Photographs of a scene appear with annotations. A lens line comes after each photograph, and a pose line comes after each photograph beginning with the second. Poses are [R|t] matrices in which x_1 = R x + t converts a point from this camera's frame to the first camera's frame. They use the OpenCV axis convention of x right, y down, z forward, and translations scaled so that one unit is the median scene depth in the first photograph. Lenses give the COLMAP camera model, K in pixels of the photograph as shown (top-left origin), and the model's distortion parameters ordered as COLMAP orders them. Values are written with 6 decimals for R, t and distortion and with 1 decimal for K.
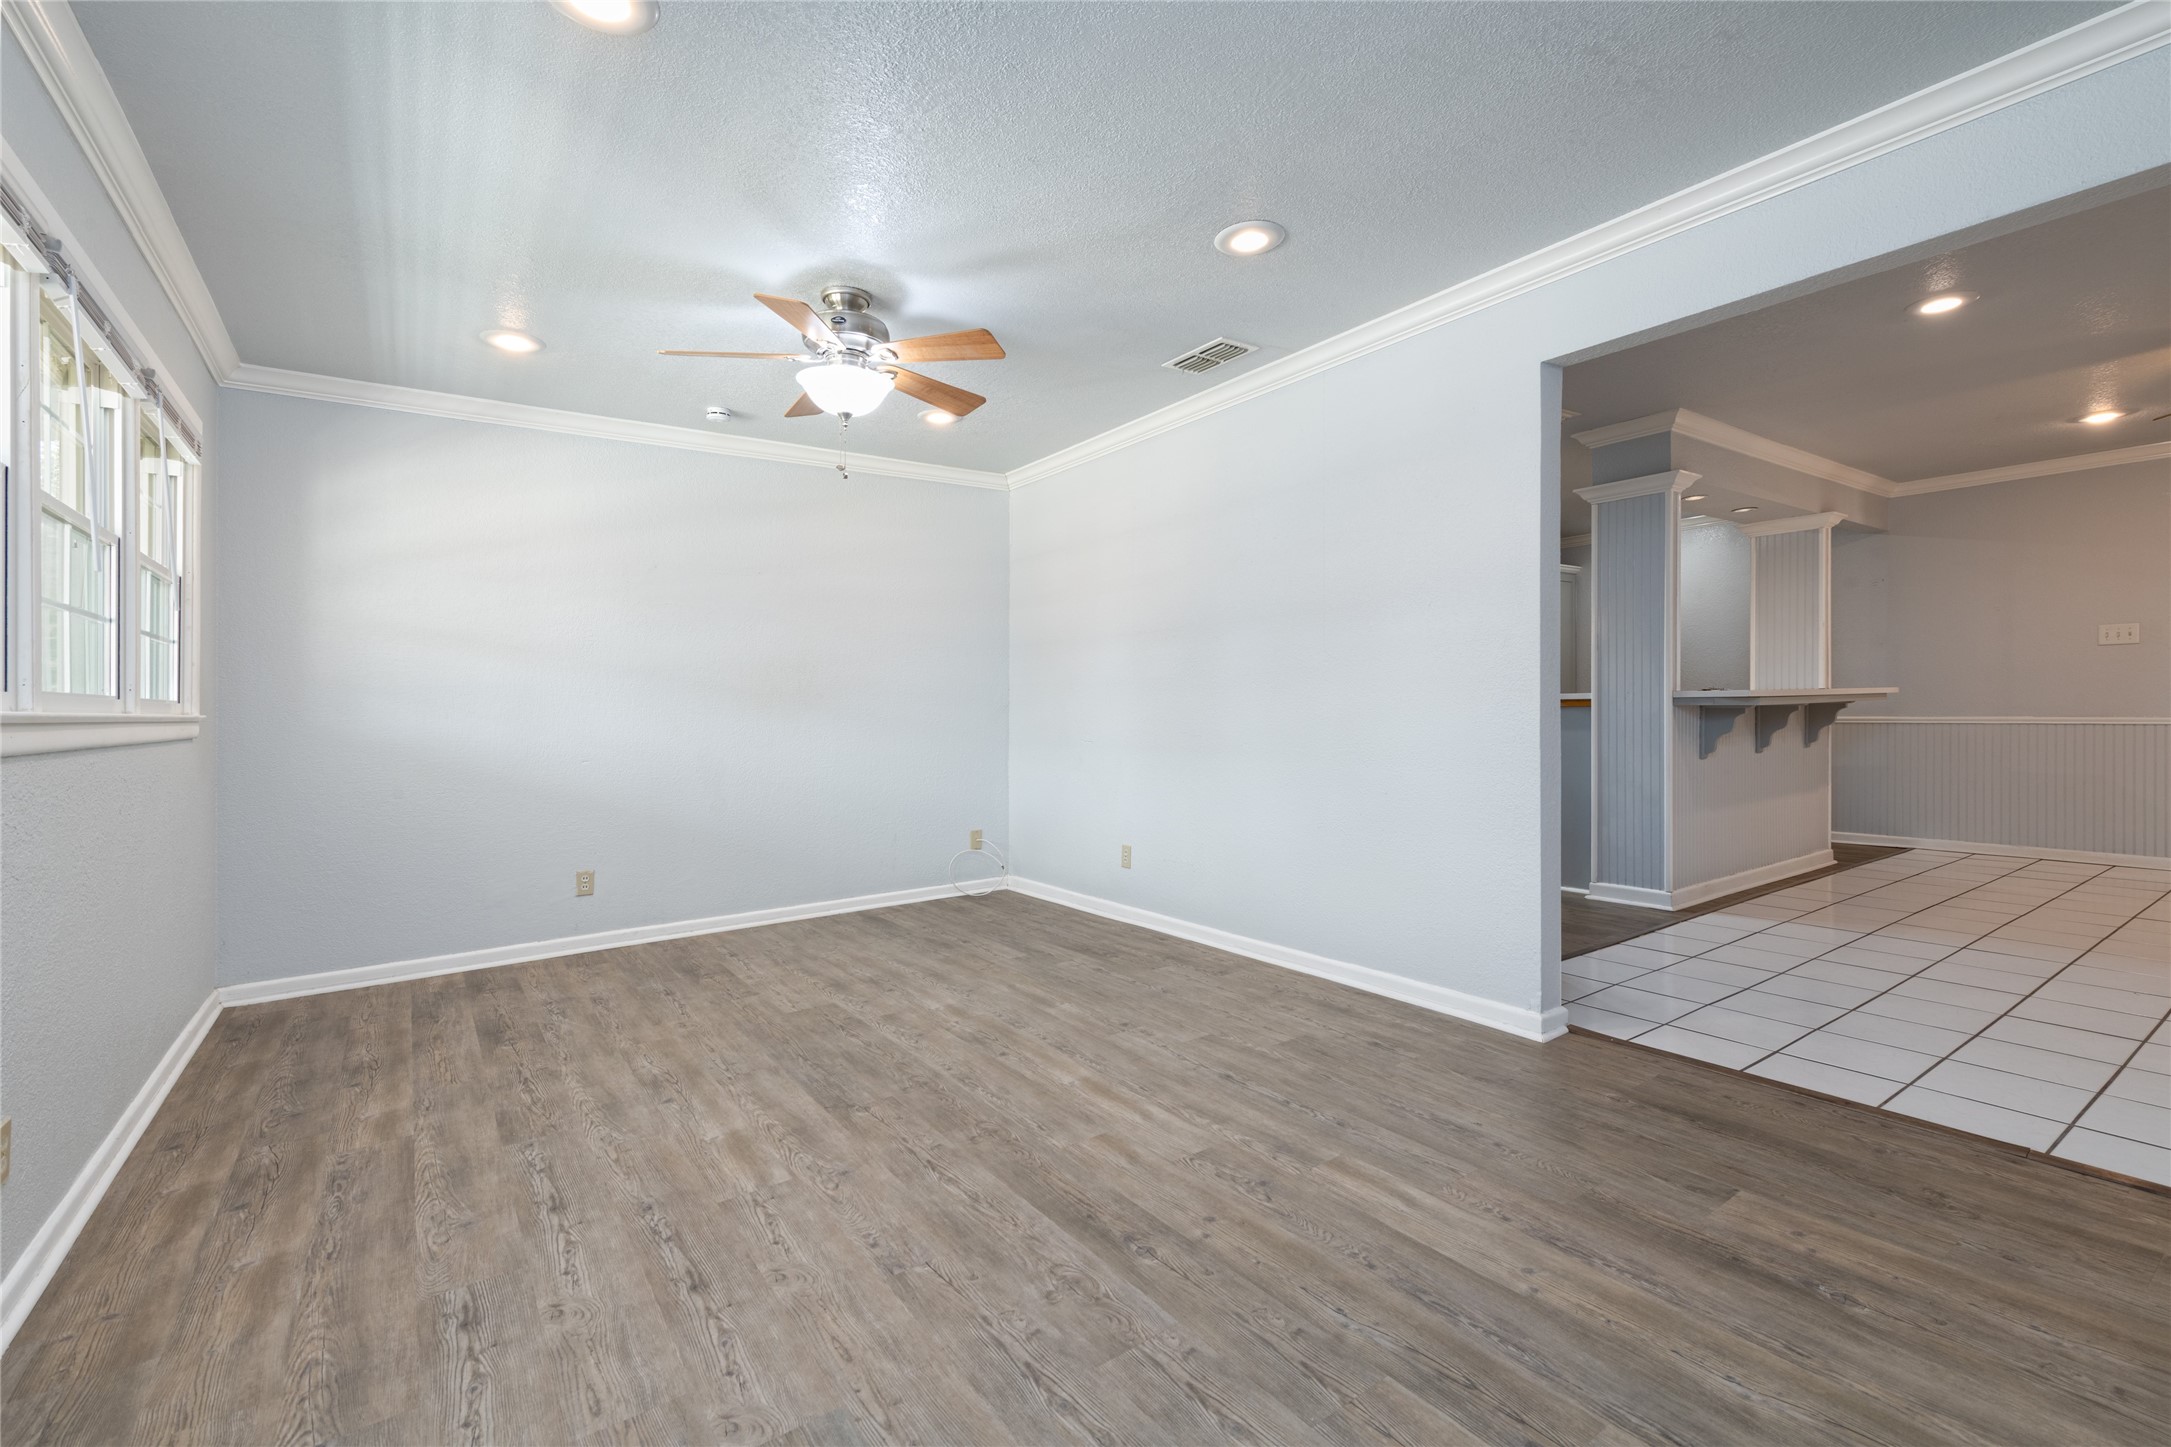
lens RADIAL K [[958.8, 0, 1095.2], [0, 958.8, 712.5], [0, 0, 1]] dist [0.018356, -0.006322]
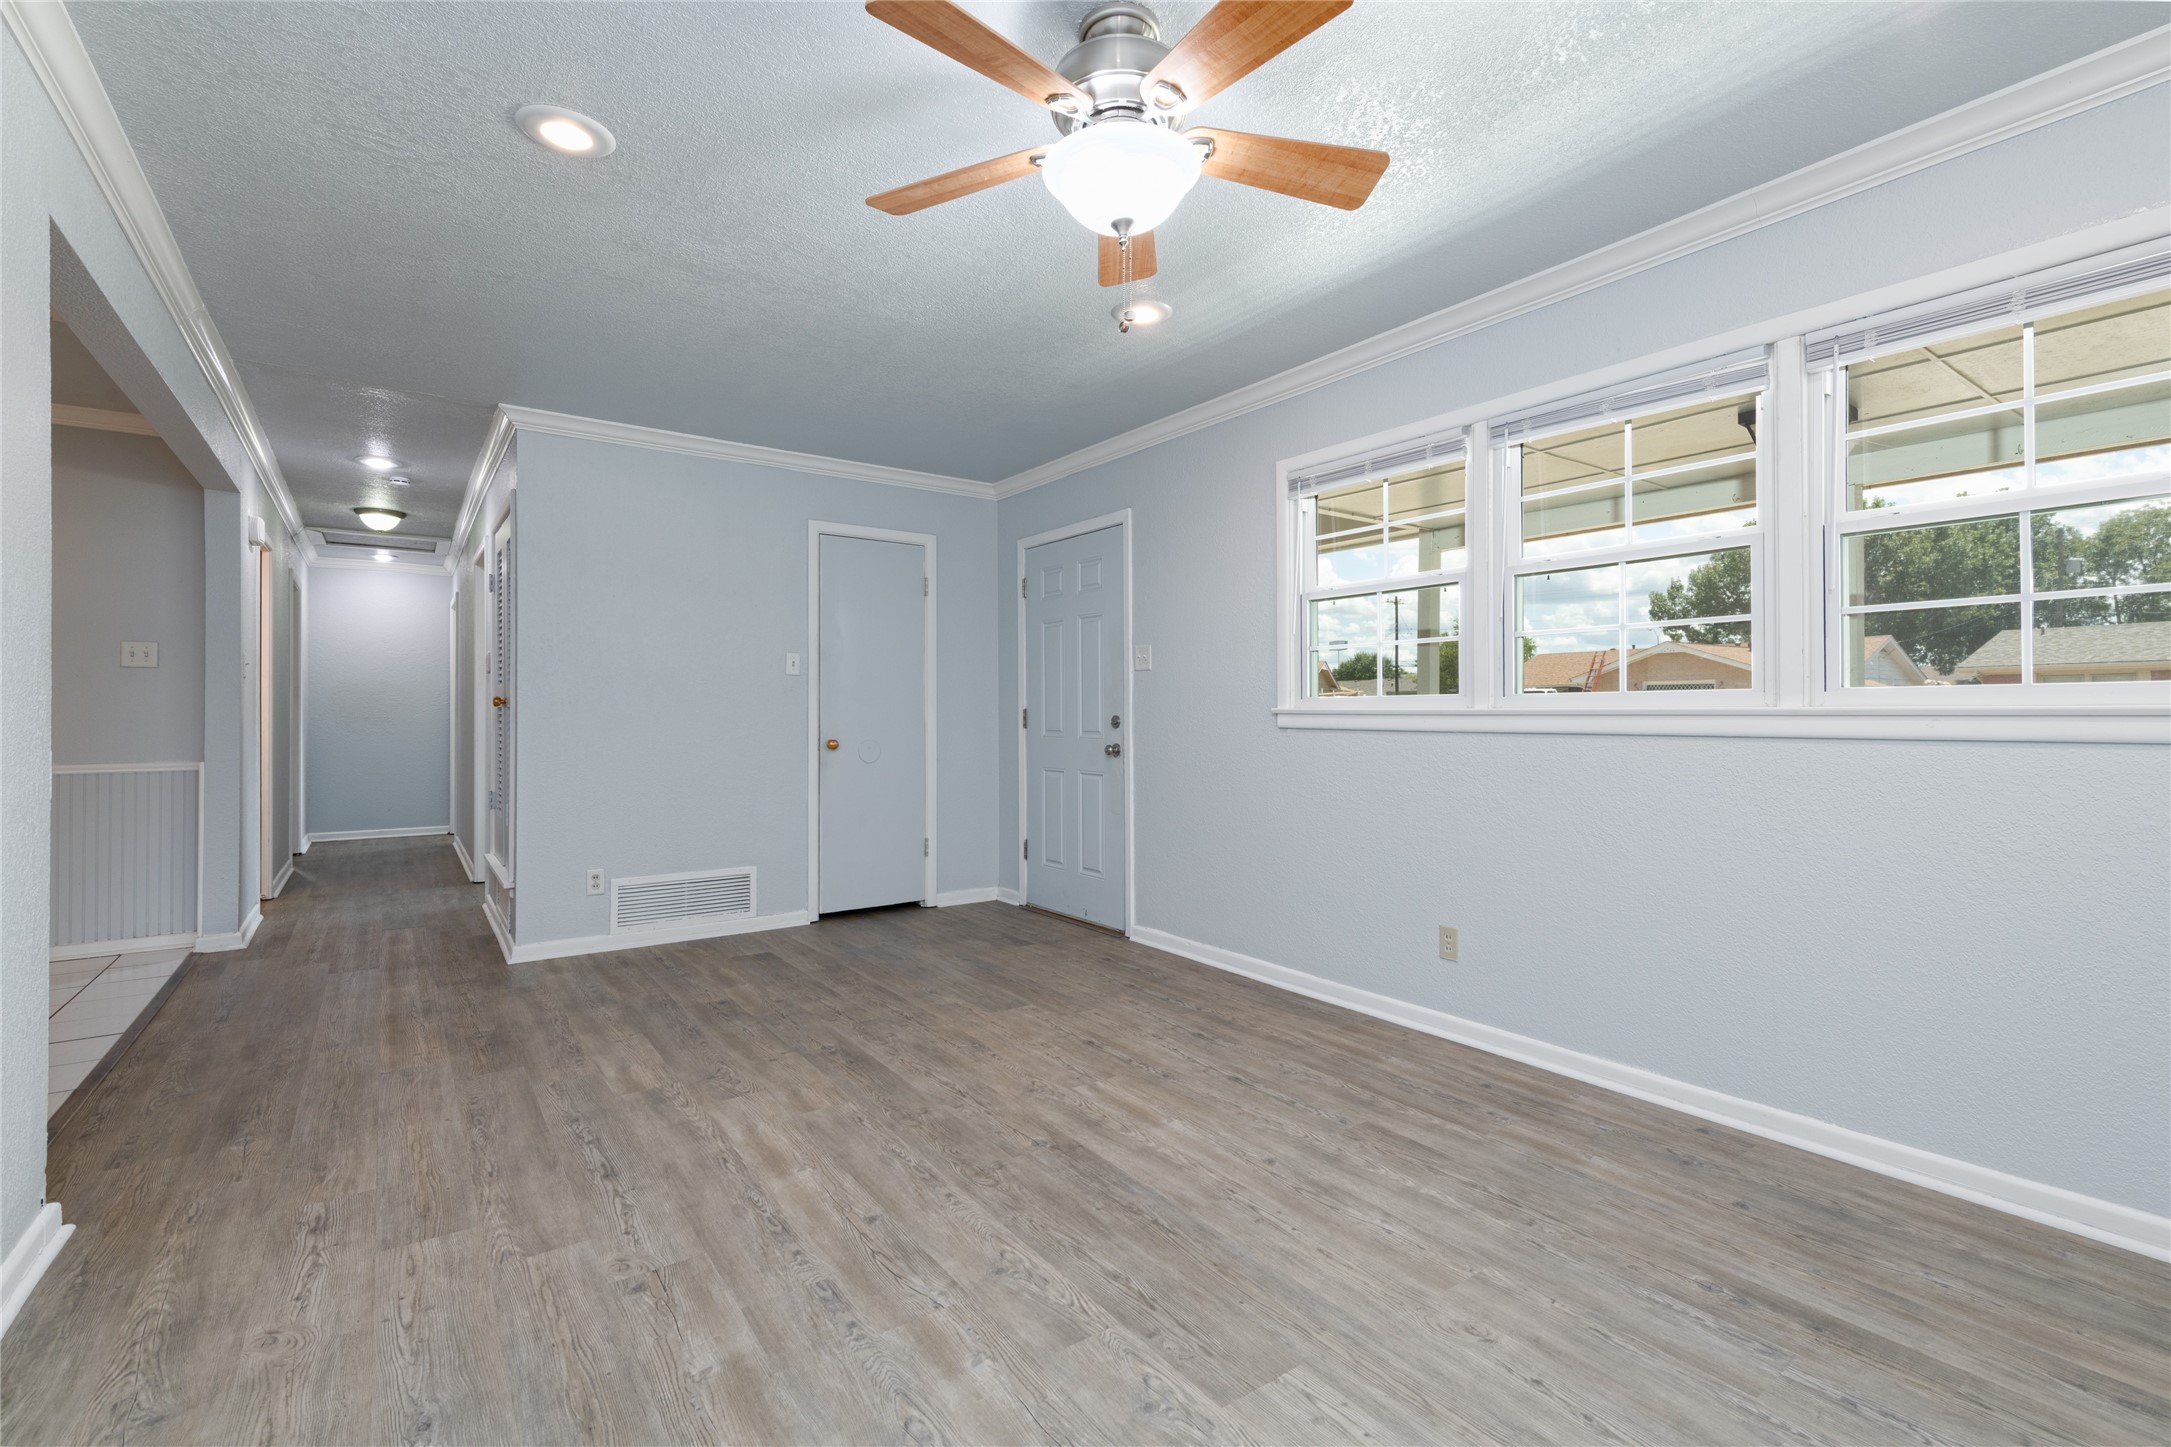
lens RADIAL K [[967.5, 0, 1096.8], [0, 967.5, 719.6], [0, 0, 1]] dist [0.019470, -0.006836]
pose [[-0.999726, 0.021253, -0.009790, -0.315655], [0.021092, 0.999645, 0.016253, -0.016689], [0.010132, 0.016042, -0.999820, 2.068912]]
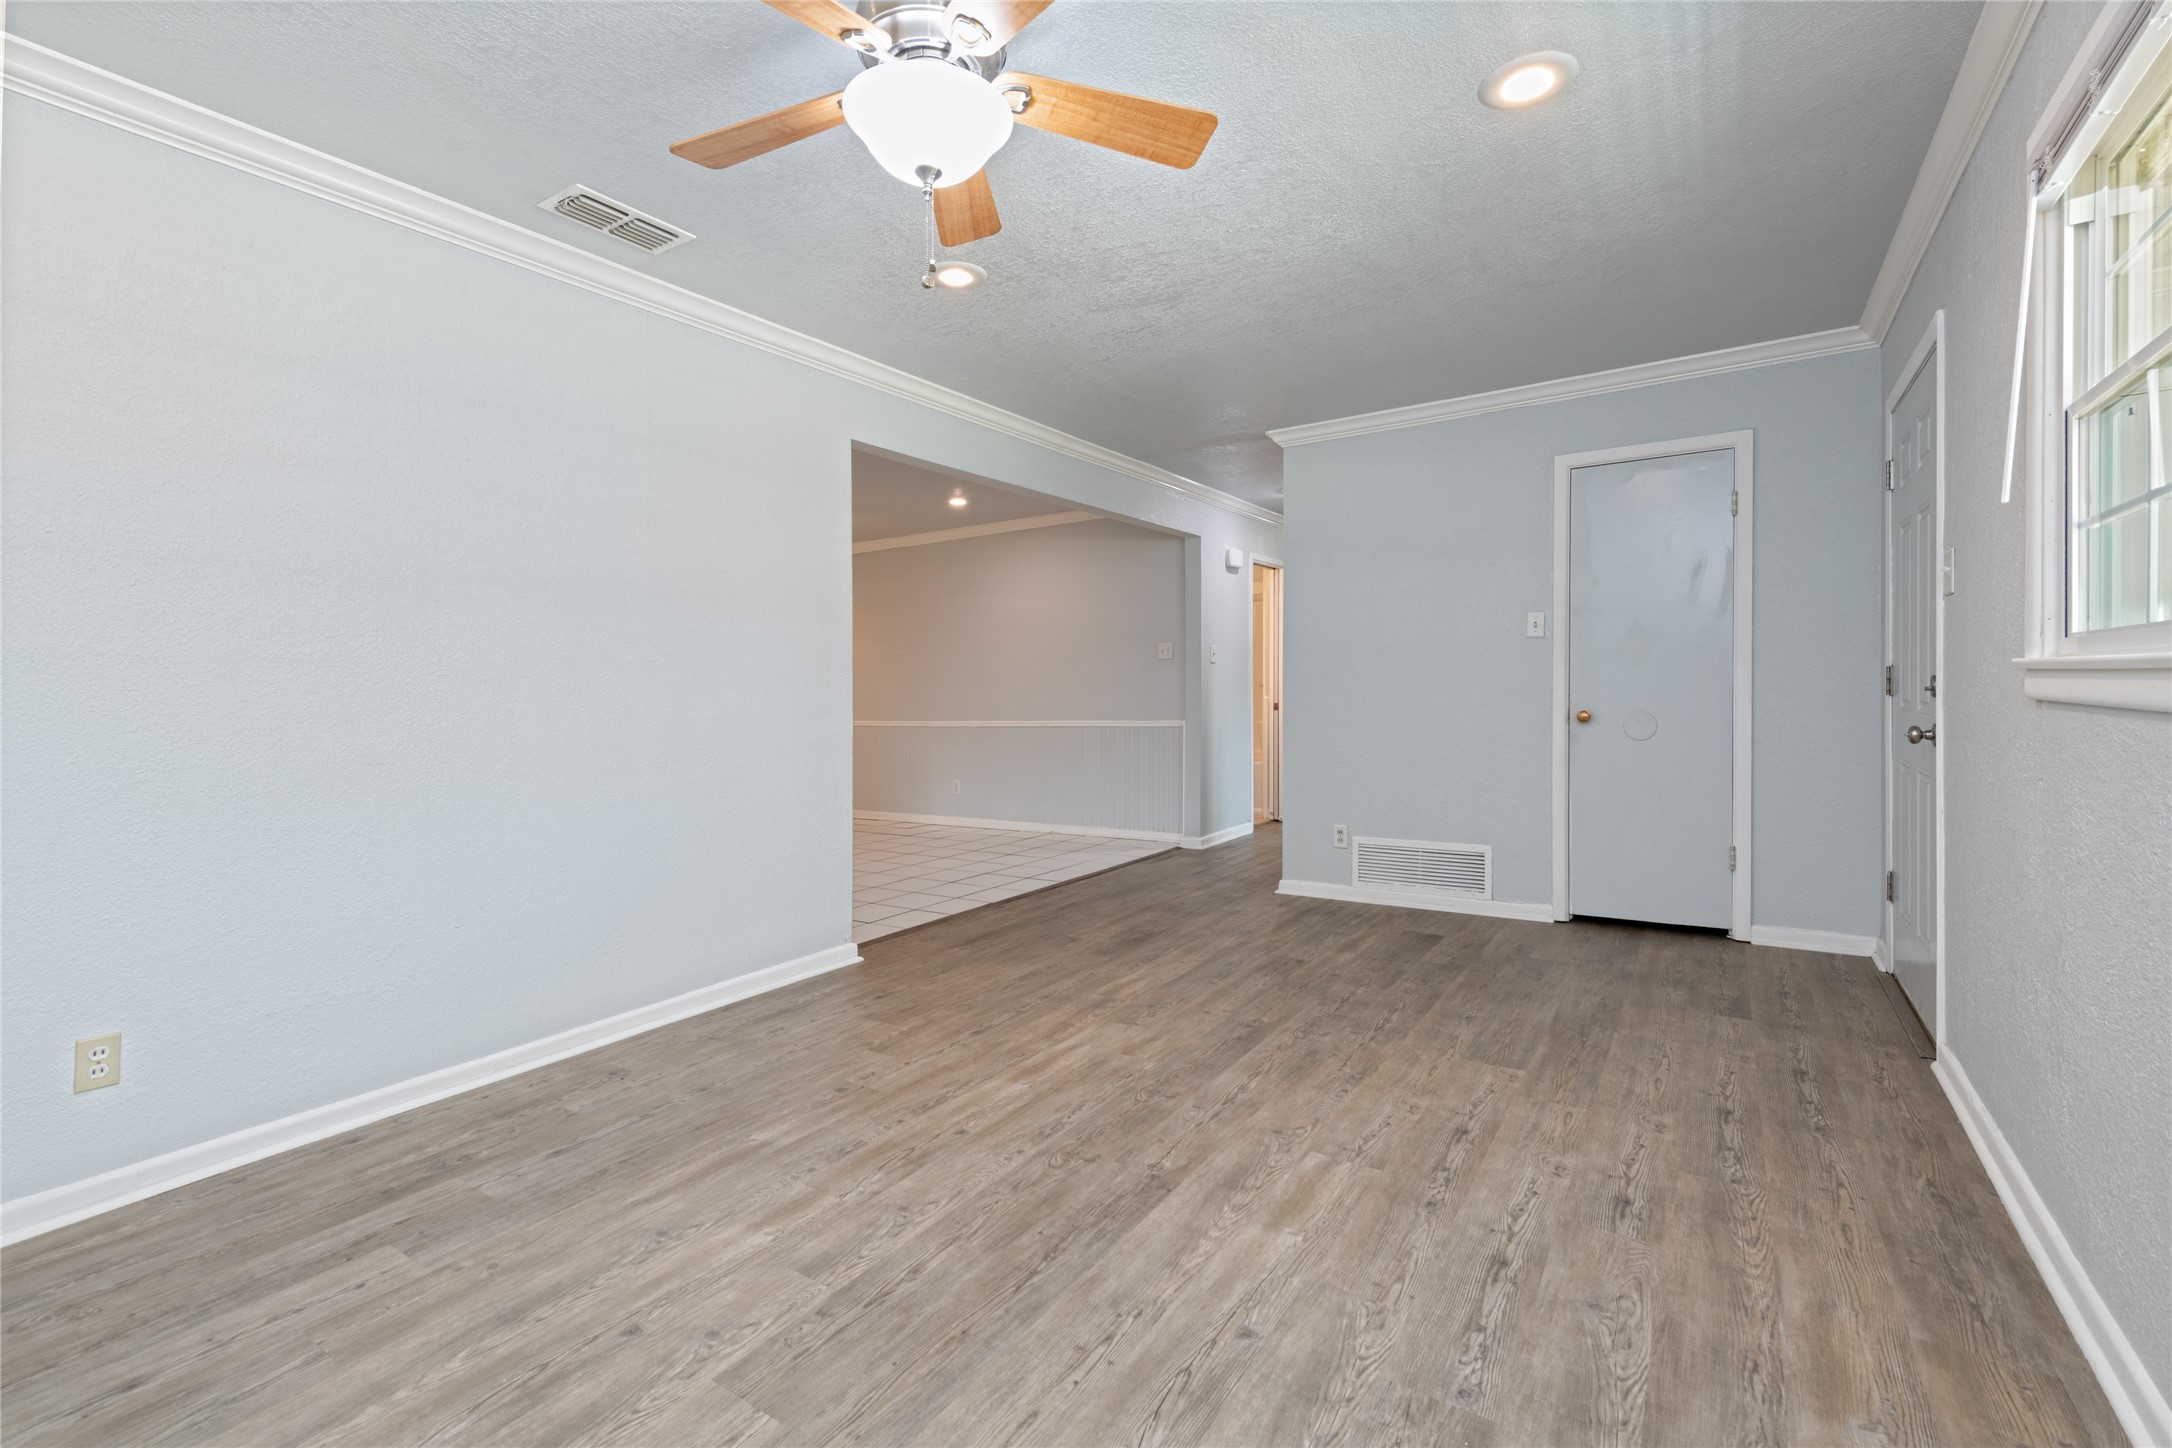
lens RADIAL K [[959.2, 0, 1095.7], [0, 959.2, 713.0], [0, 0, 1]] dist [0.018356, -0.006322]
pose [[-0.365648, 0.005886, 0.930735, -1.077592], [0.036690, 0.999294, 0.008094, 0.005284], [-0.930030, 0.037108, -0.365606, 1.431446]]
